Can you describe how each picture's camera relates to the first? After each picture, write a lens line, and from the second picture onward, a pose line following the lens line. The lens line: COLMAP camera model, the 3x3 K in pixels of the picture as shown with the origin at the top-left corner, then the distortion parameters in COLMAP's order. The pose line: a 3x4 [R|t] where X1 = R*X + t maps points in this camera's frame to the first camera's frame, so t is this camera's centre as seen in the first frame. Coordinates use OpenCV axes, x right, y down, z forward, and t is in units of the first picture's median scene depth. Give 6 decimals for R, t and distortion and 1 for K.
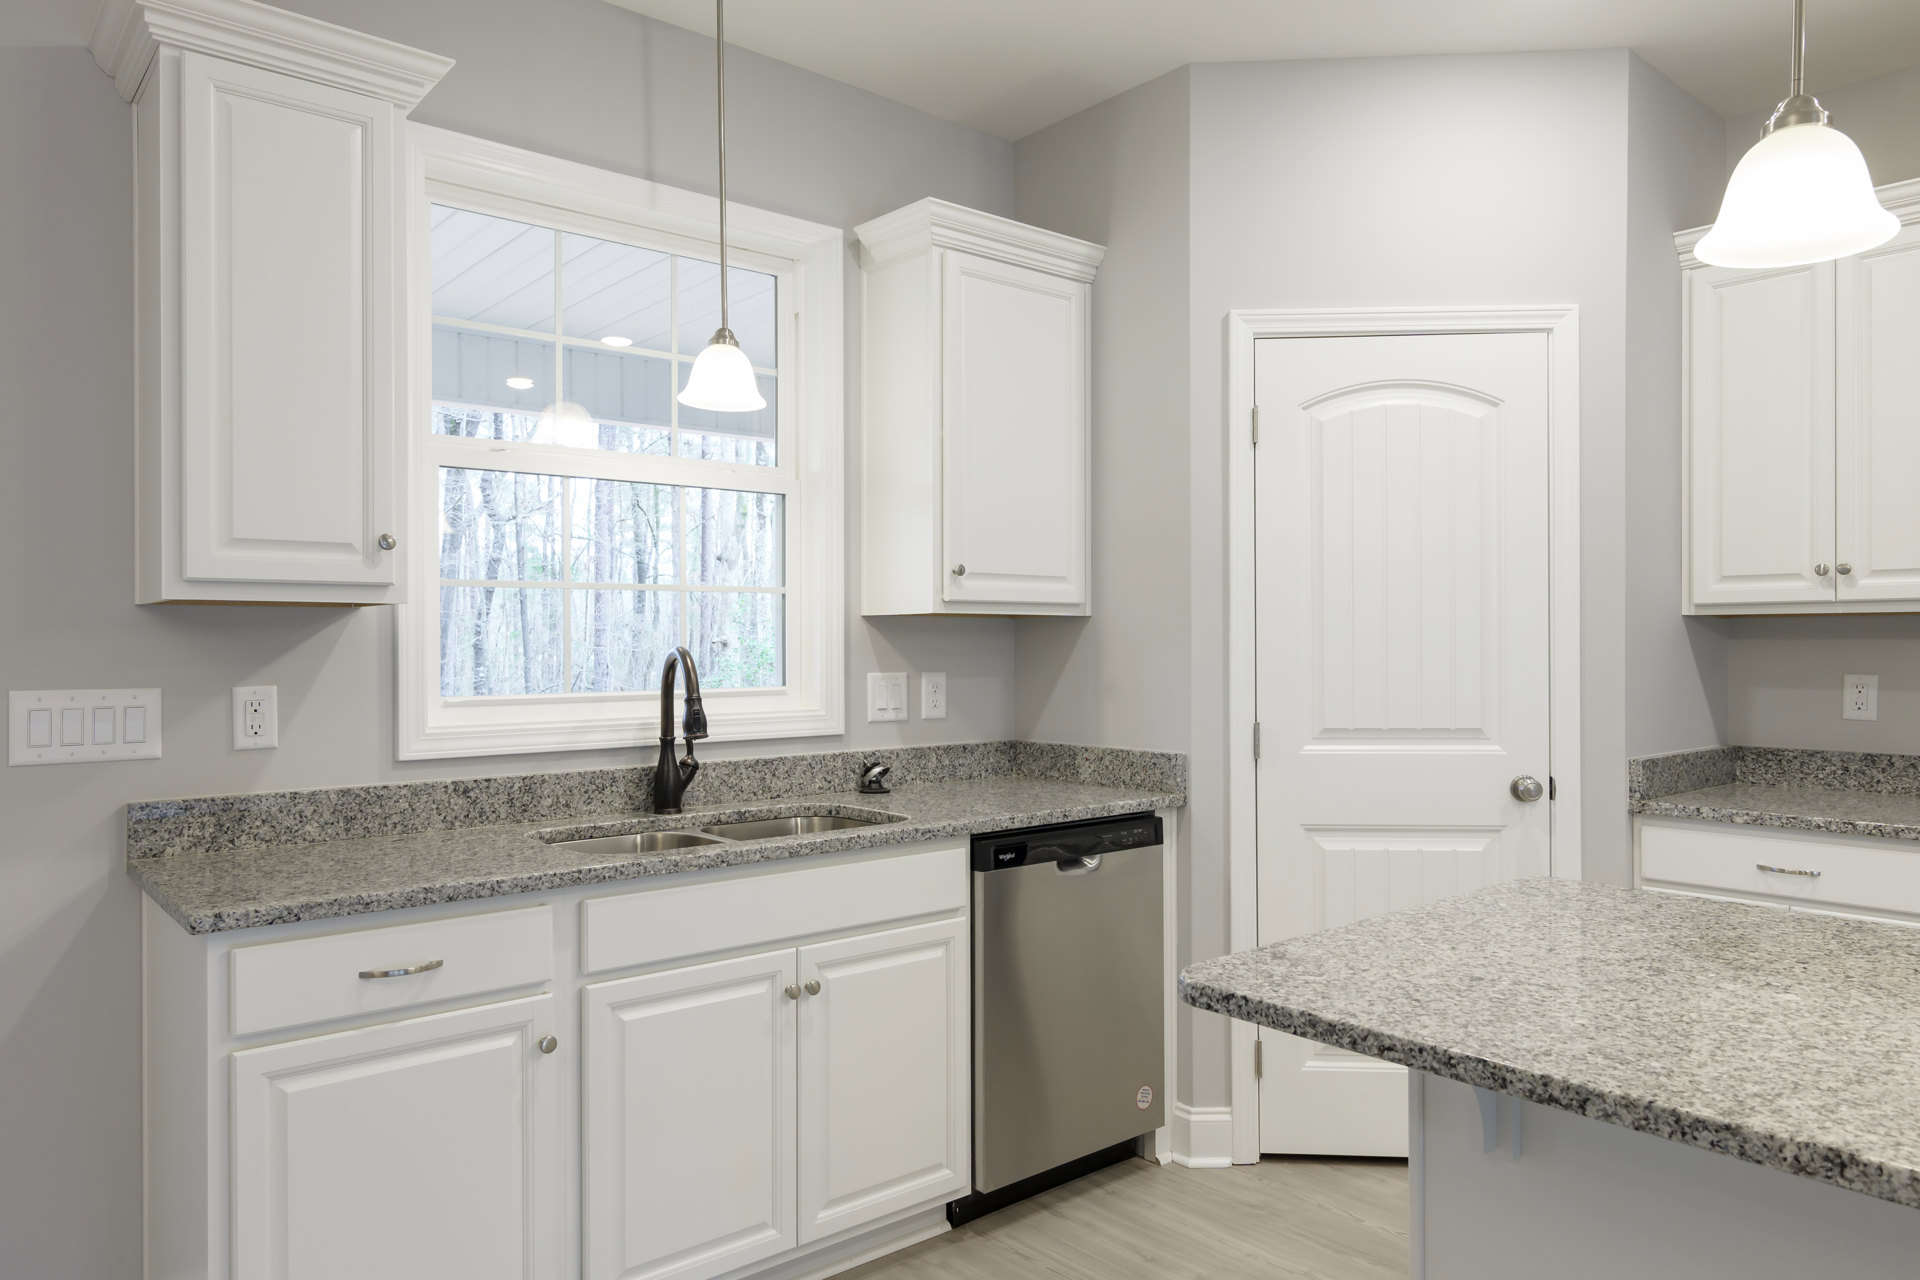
lens RADIAL K [[1269.4, 0, 961.6], [0, 1269.4, 643.8], [0, 0, 1]] dist [0.004107, 0.001554]
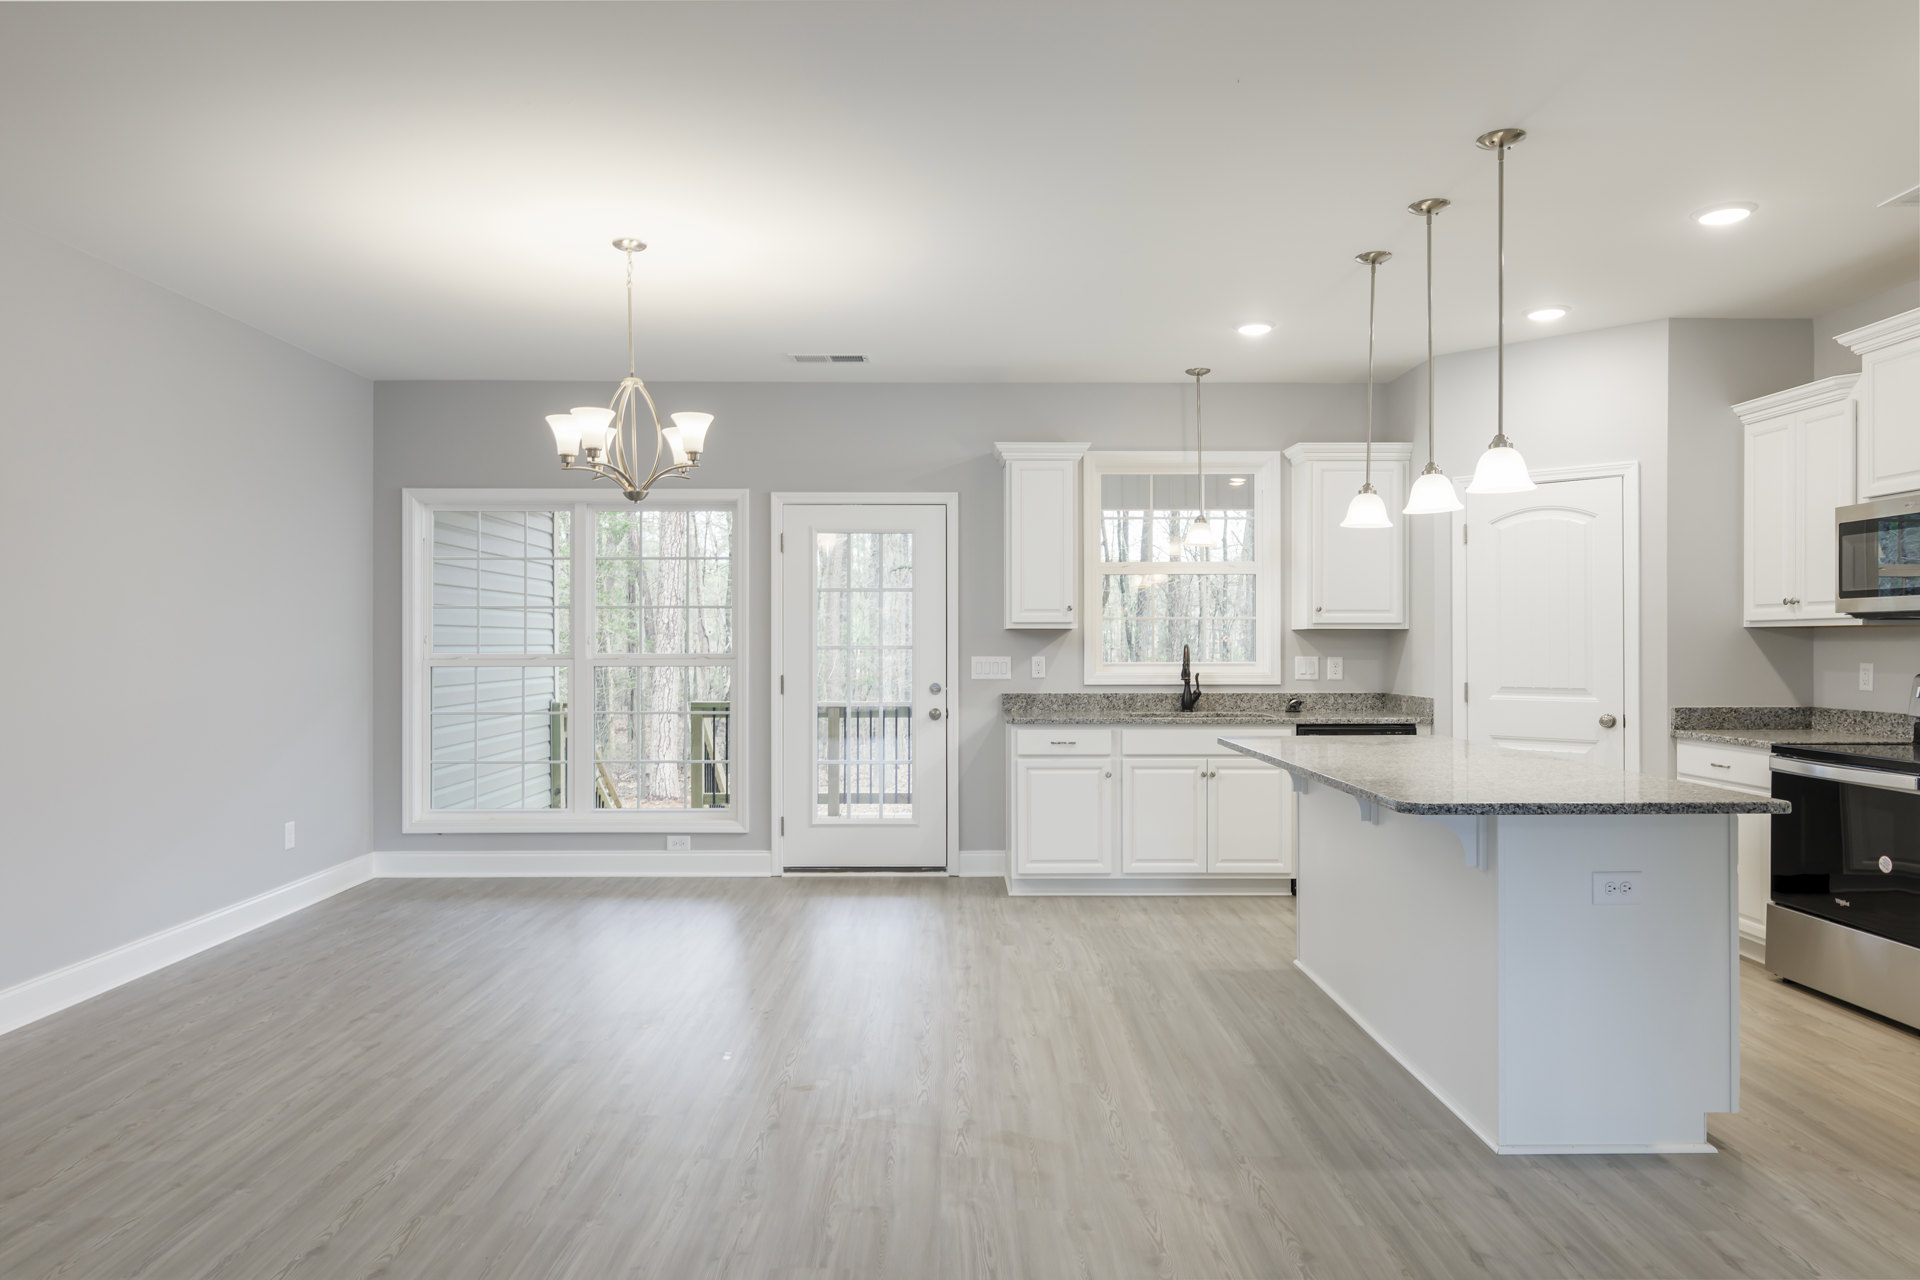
lens RADIAL K [[1218.7, 0, 960.0], [0, 1218.7, 640.0], [0, 0, 1]] dist [0.003537, 0.001671]
pose [[0.768809, 0.000945, -0.639478, 0.861037], [-0.002344, 0.999996, -0.001341, -0.000567], [0.639475, 0.002530, 0.768808, -0.997296]]
